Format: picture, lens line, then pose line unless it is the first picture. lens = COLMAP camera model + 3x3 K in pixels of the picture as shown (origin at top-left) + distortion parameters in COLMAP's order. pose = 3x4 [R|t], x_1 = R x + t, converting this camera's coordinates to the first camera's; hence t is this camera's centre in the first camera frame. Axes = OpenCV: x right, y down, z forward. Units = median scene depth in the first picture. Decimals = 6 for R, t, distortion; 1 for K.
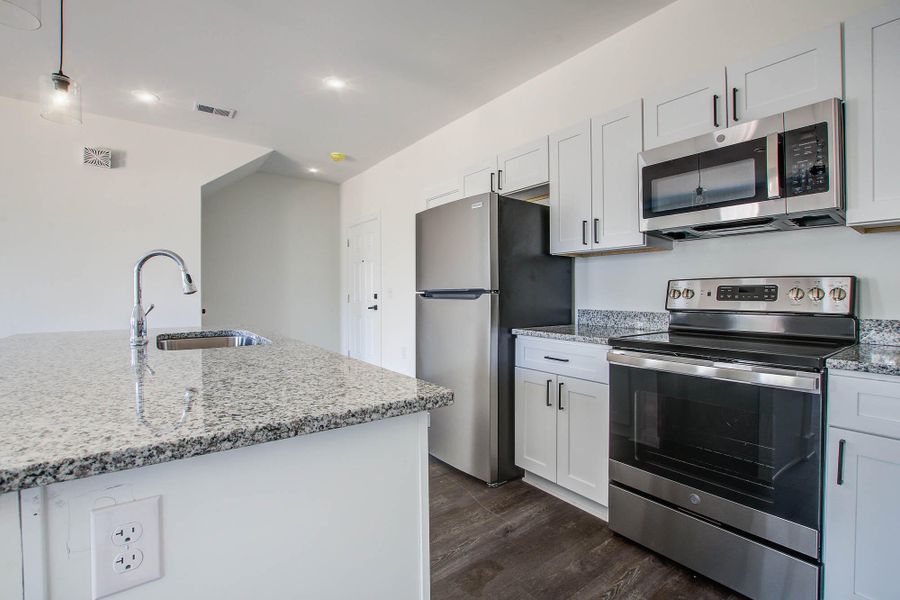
lens RADIAL K [[410.3, 0, 454.7], [0, 410.3, 293.0], [0, 0, 1]] dist [-0.007479, -0.002441]
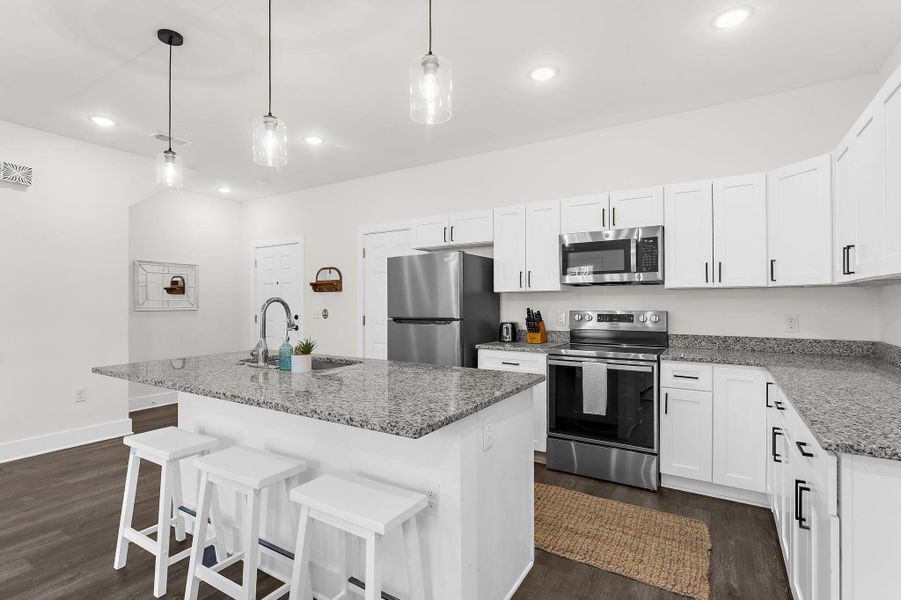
lens RADIAL K [[432.9, 0, 443.7], [0, 432.9, 303.0], [0, 0, 1]] dist [-0.009591, -0.000390]
pose [[0.937090, -0.004569, 0.349057, -0.644710], [0.004110, 0.999989, 0.002054, -0.083986], [-0.349063, -0.000490, 0.937099, -0.495330]]
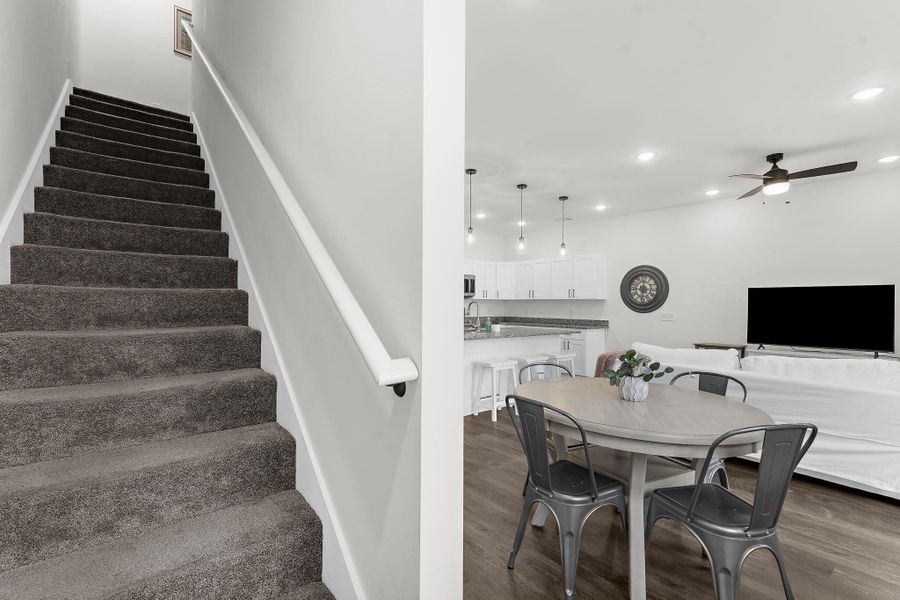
lens RADIAL K [[391.6, 0, 443.5], [0, 391.6, 299.7], [0, 0, 1]] dist [0.004713, 0.001447]
pose [[-0.005883, 0.013498, 0.999892, -3.309568], [-0.006469, 0.999887, -0.013536, -0.068919], [-0.999962, -0.006548, -0.005795, 1.139222]]
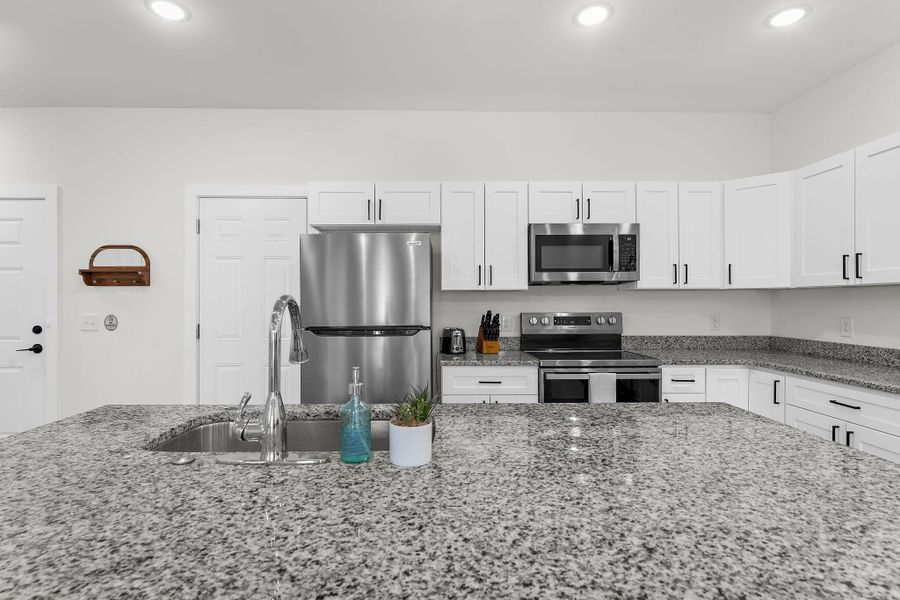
lens RADIAL K [[410.3, 0, 449.6], [0, 410.3, 304.9], [0, 0, 1]] dist [-0.007479, -0.002441]
pose [[0.586269, -0.004303, 0.810105, -0.912004], [0.002738, 0.999991, 0.003329, -0.081486], [-0.810112, 0.000266, 0.586275, 0.469528]]
